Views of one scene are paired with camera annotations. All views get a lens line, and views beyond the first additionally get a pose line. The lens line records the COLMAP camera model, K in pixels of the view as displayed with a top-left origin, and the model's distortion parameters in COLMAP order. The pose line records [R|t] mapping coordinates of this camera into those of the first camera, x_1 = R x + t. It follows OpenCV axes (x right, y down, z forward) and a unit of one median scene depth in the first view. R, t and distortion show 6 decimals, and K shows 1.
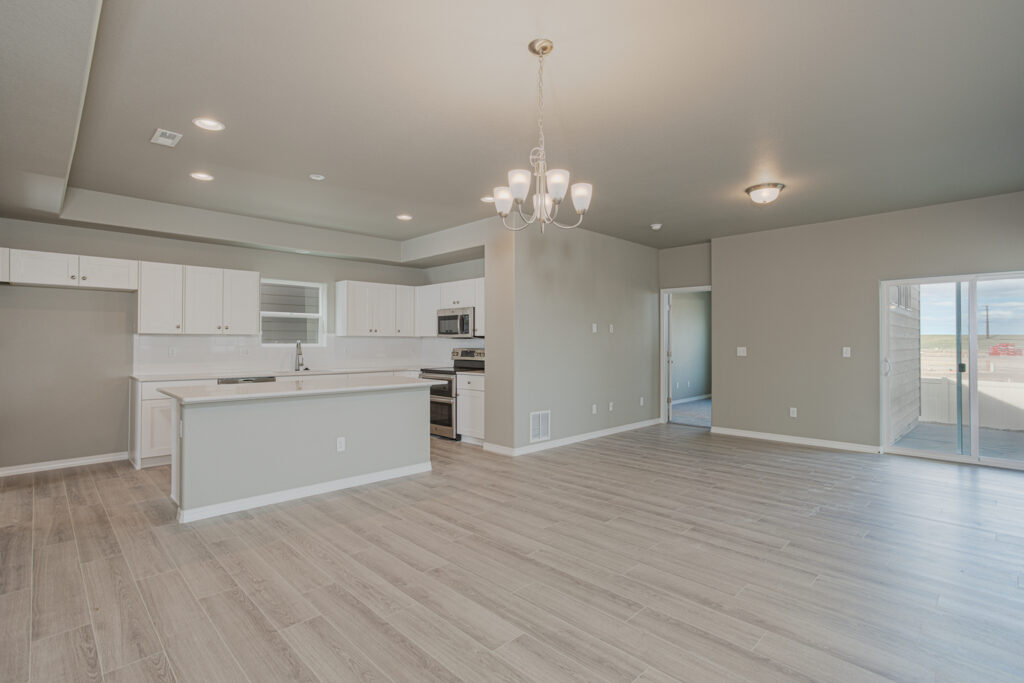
lens RADIAL K [[492.4, 0, 517.6], [0, 492.4, 339.4], [0, 0, 1]] dist [-0.021152, 0.000754]
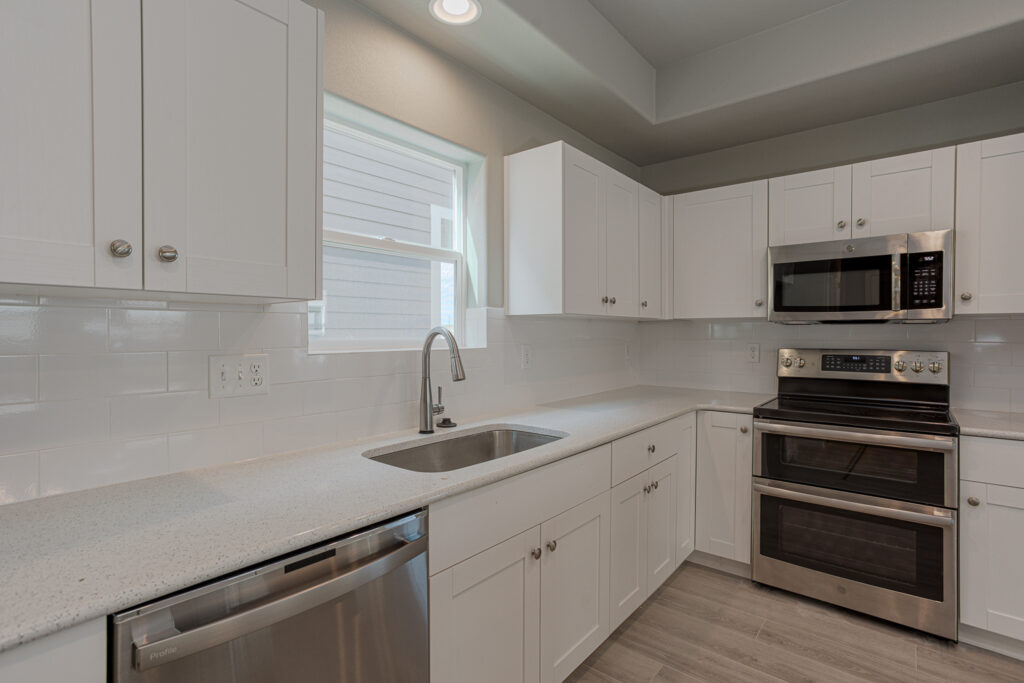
lens RADIAL K [[492.4, 0, 518.6], [0, 492.4, 337.7], [0, 0, 1]] dist [-0.021152, 0.000754]
pose [[0.992183, -0.001589, 0.124783, -0.692358], [-0.000731, 0.999828, 0.018538, 0.004272], [-0.124791, -0.018484, 0.992011, 1.138505]]
